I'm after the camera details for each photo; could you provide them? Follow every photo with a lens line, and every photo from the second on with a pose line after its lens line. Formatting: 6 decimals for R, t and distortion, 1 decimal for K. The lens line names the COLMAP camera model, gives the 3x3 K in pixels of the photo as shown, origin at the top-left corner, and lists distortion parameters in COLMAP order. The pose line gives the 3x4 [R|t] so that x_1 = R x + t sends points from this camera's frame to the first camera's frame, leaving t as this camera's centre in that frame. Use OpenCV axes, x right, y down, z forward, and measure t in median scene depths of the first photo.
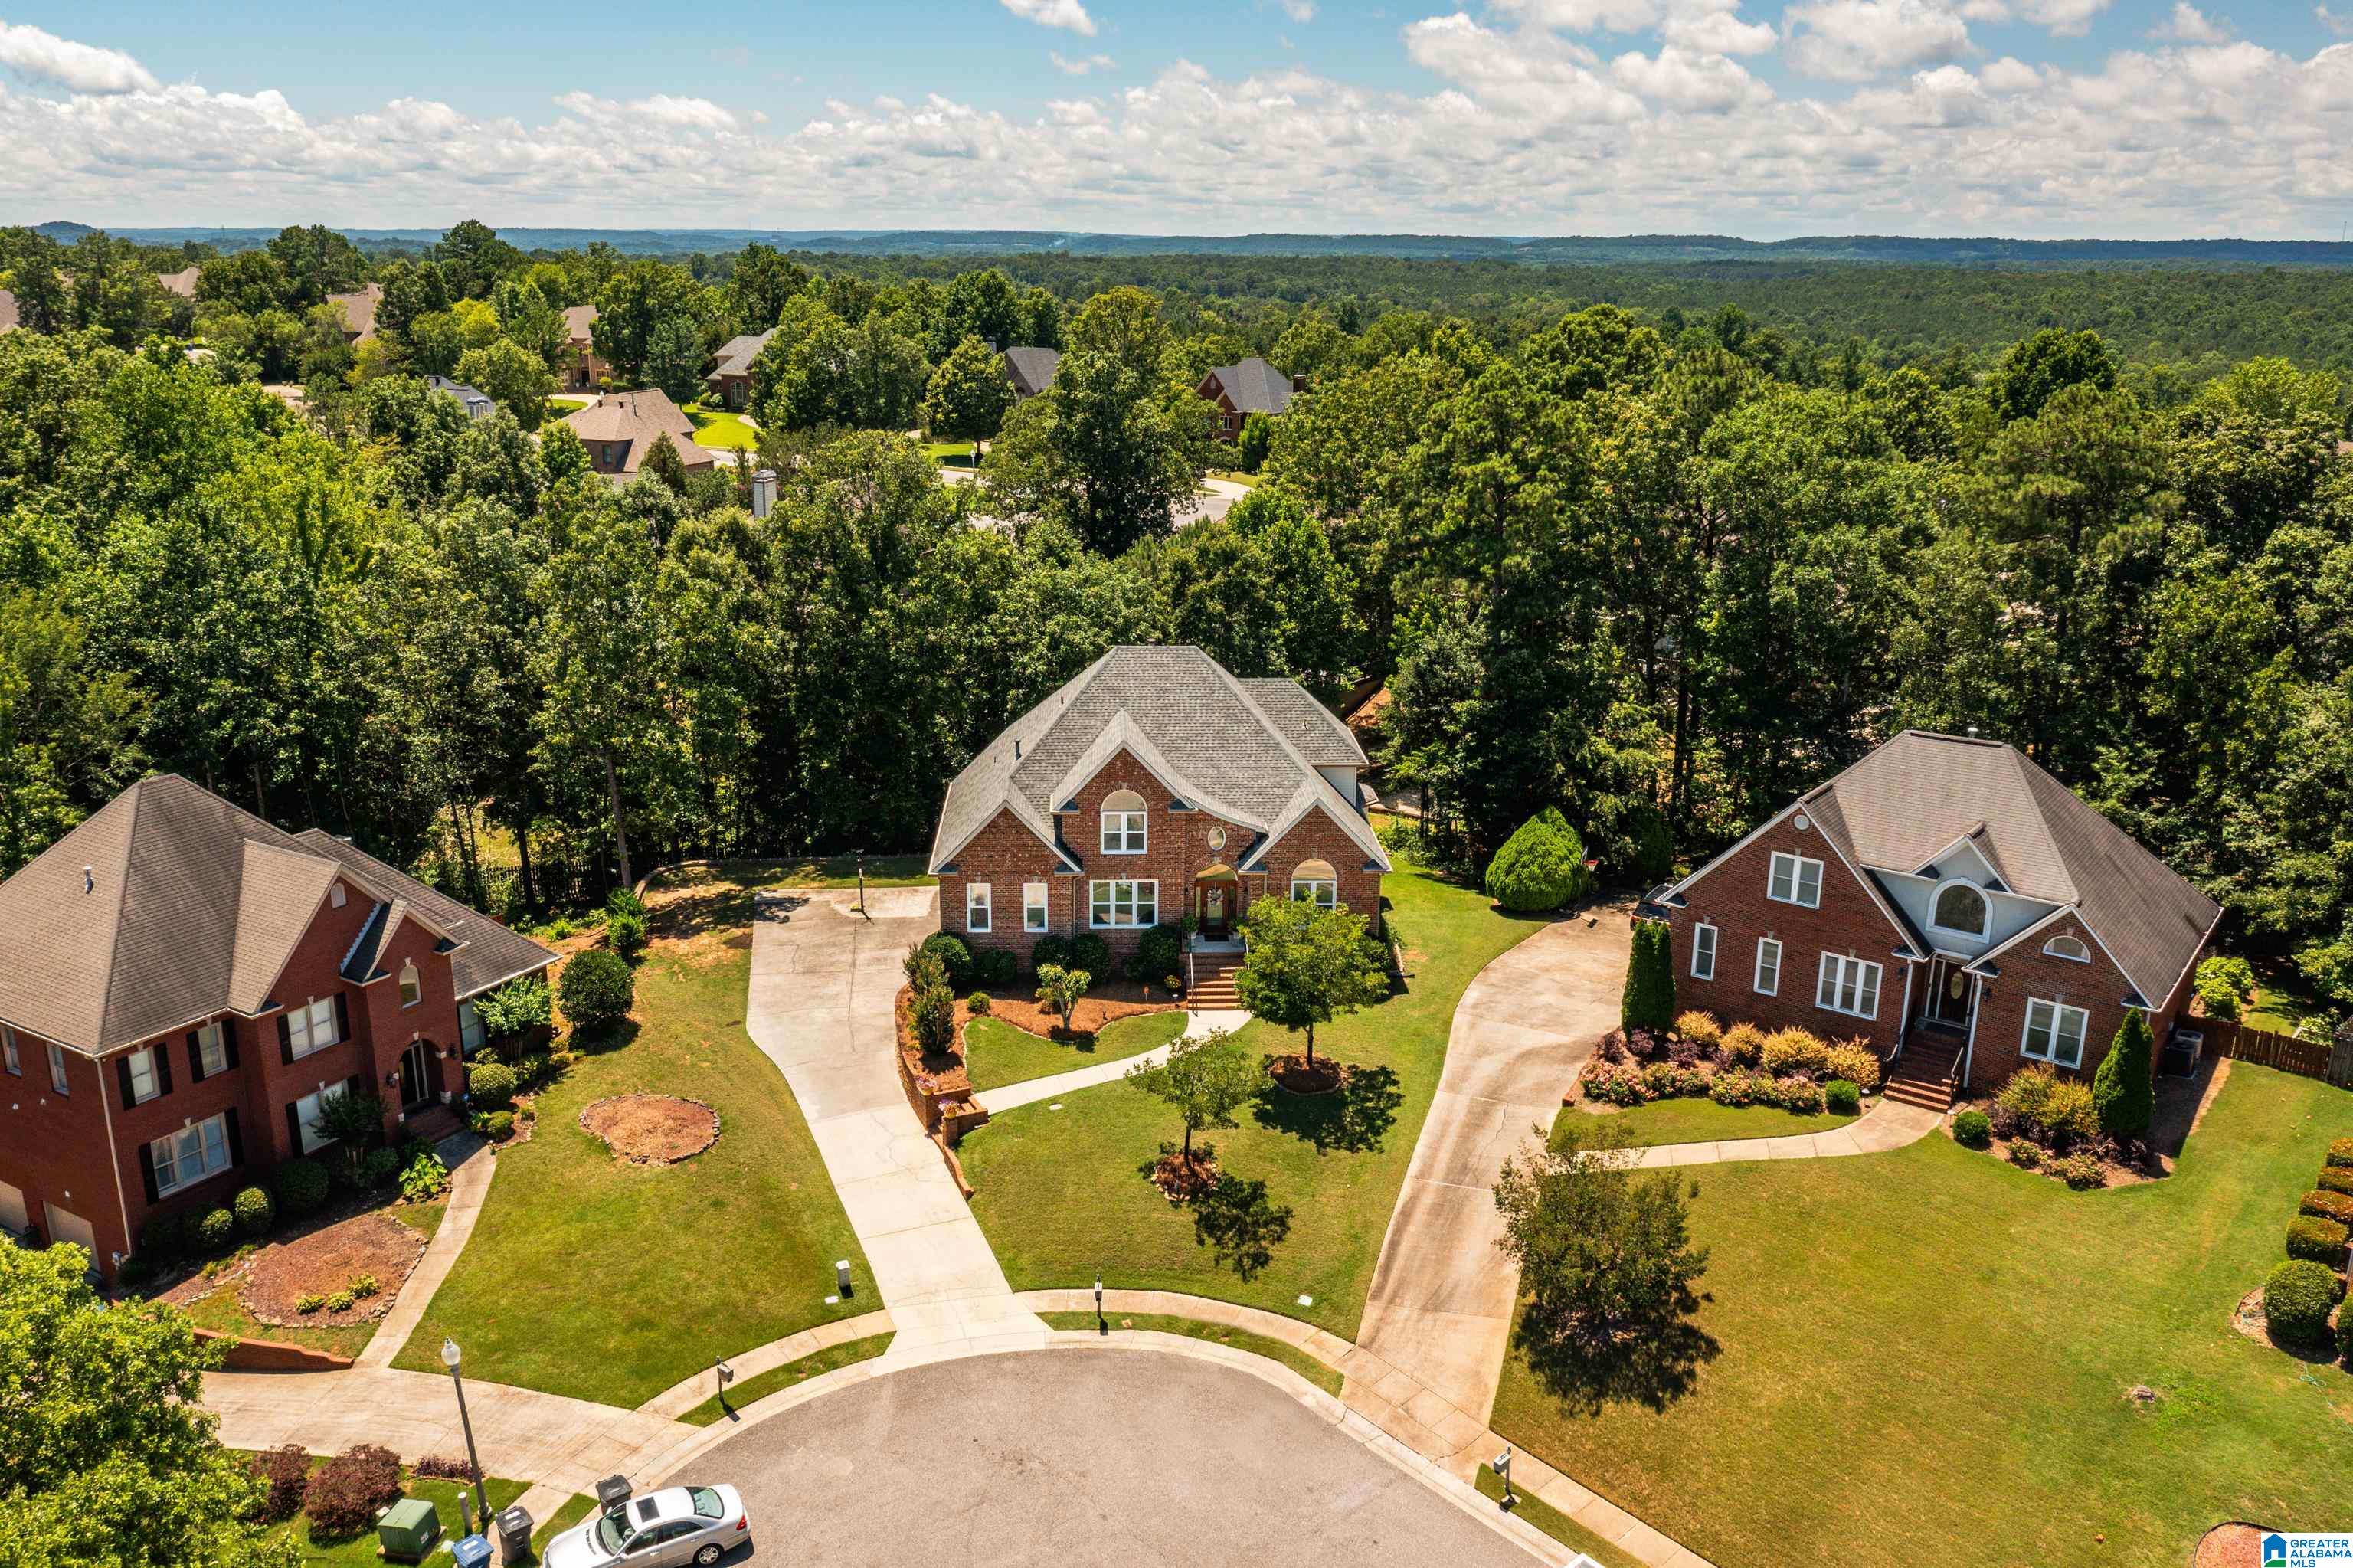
lens RADIAL K [[1867.4, 0, 1175.9], [0, 1867.4, 779.6], [0, 0, 1]] dist [-0.021596, -0.007266]
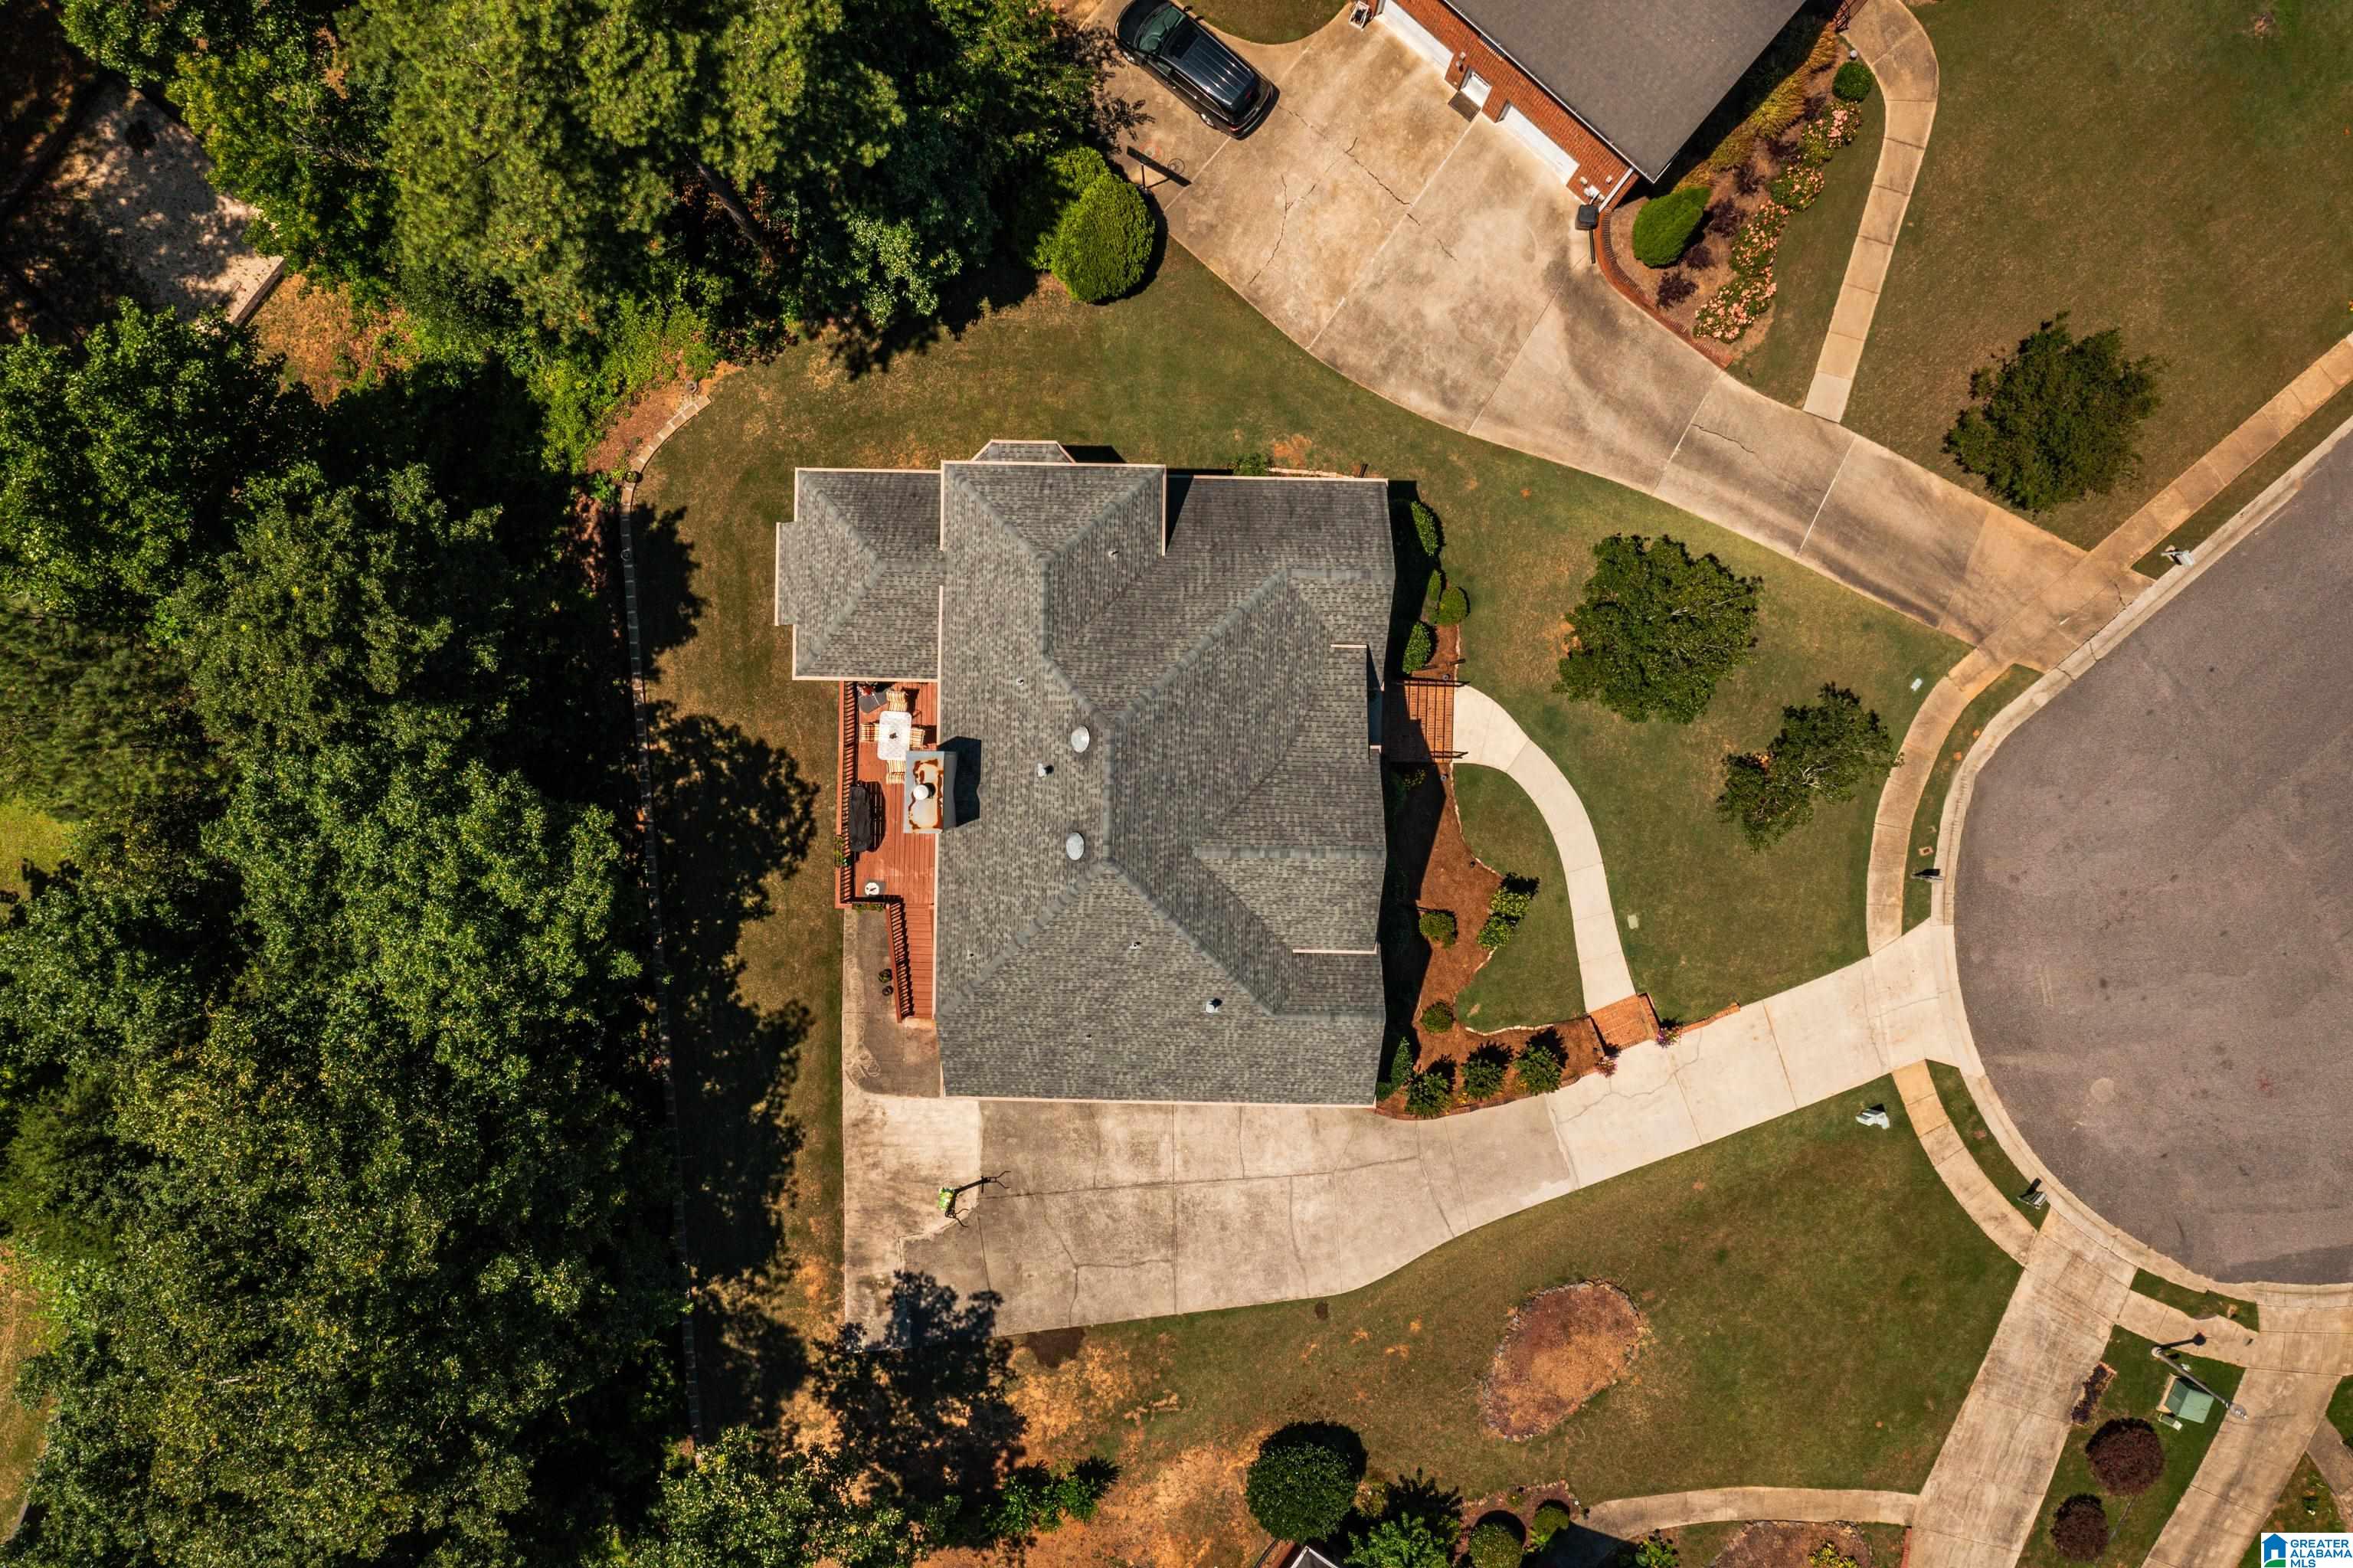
lens RADIAL K [[1903.1, 0, 1178.4], [0, 1903.1, 792.1], [0, 0, 1]] dist [-0.009327, -0.014265]
pose [[0.063869, -0.997296, -0.036343, 0.017524], [0.266412, -0.018056, 0.963690, -0.765176], [-0.961741, -0.071232, 0.264538, 0.961253]]
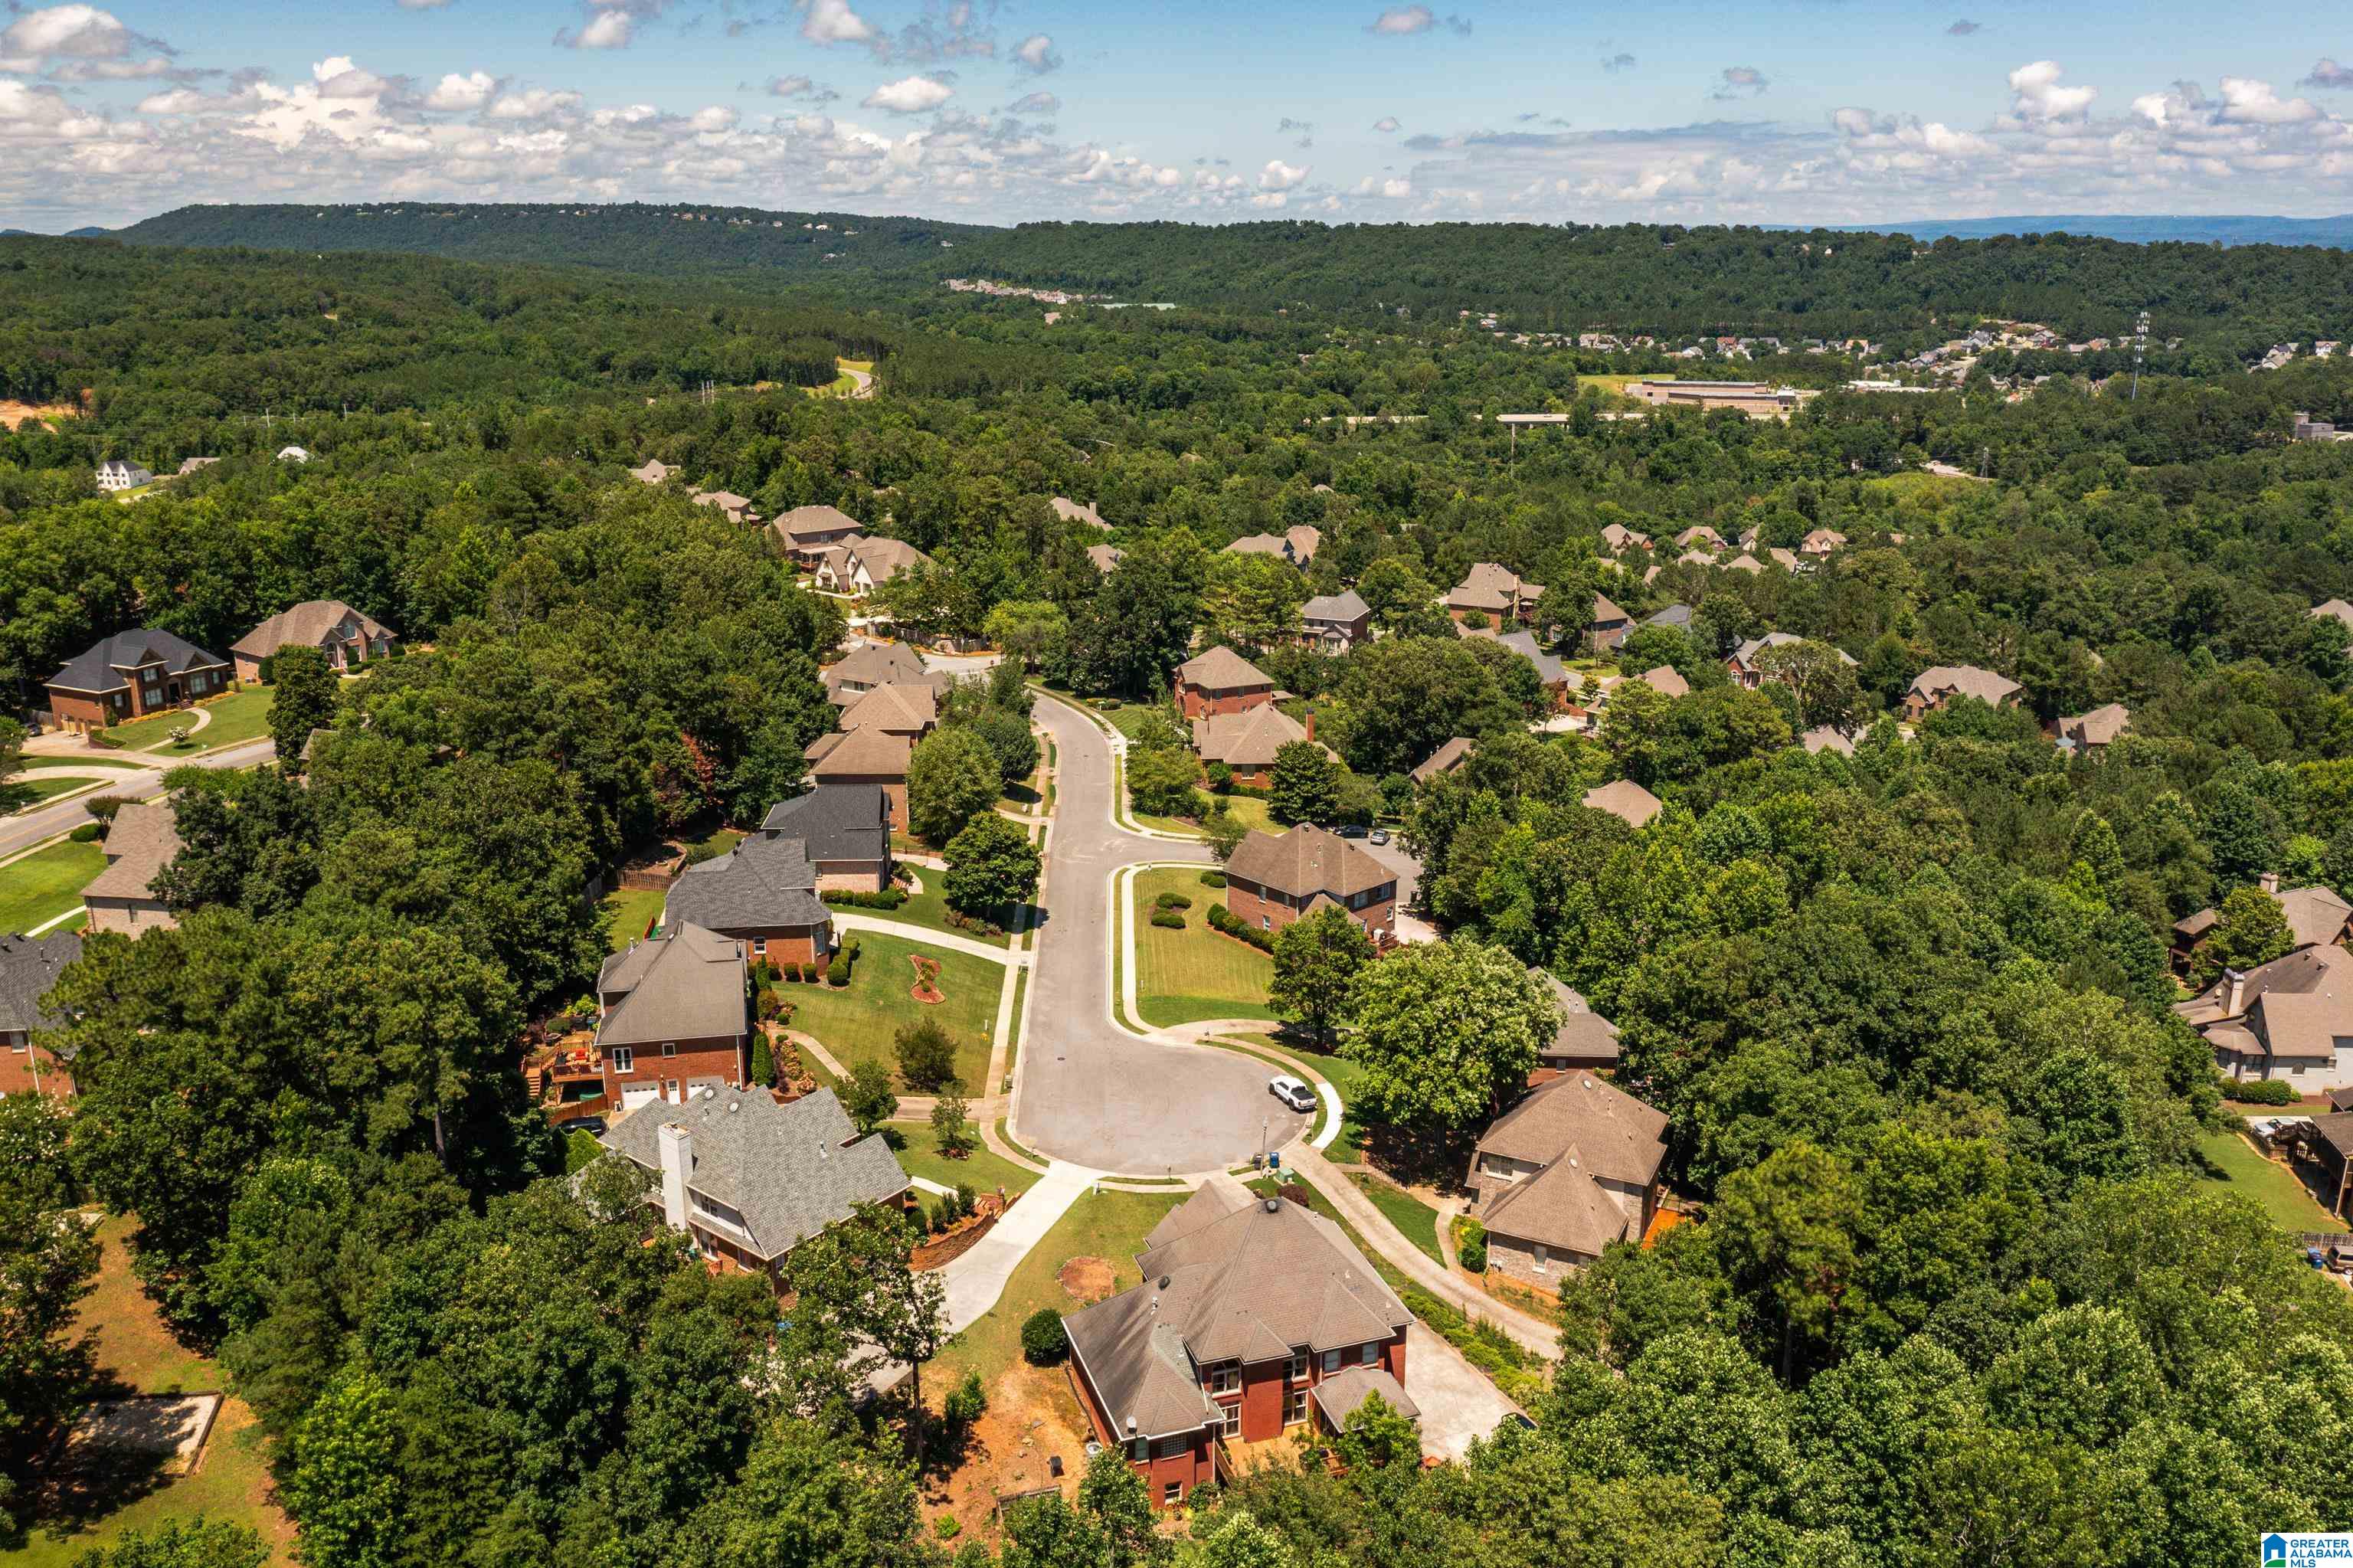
lens RADIAL K [[1848.6, 0, 1176.5], [0, 1848.6, 784.0], [0, 0, 1]] dist [-0.000584, -0.001727]
pose [[-0.750519, -0.192143, 0.632300, -1.467401], [0.178871, 0.862020, 0.474264, -1.147980], [-0.636181, 0.469044, -0.612593, 1.883819]]
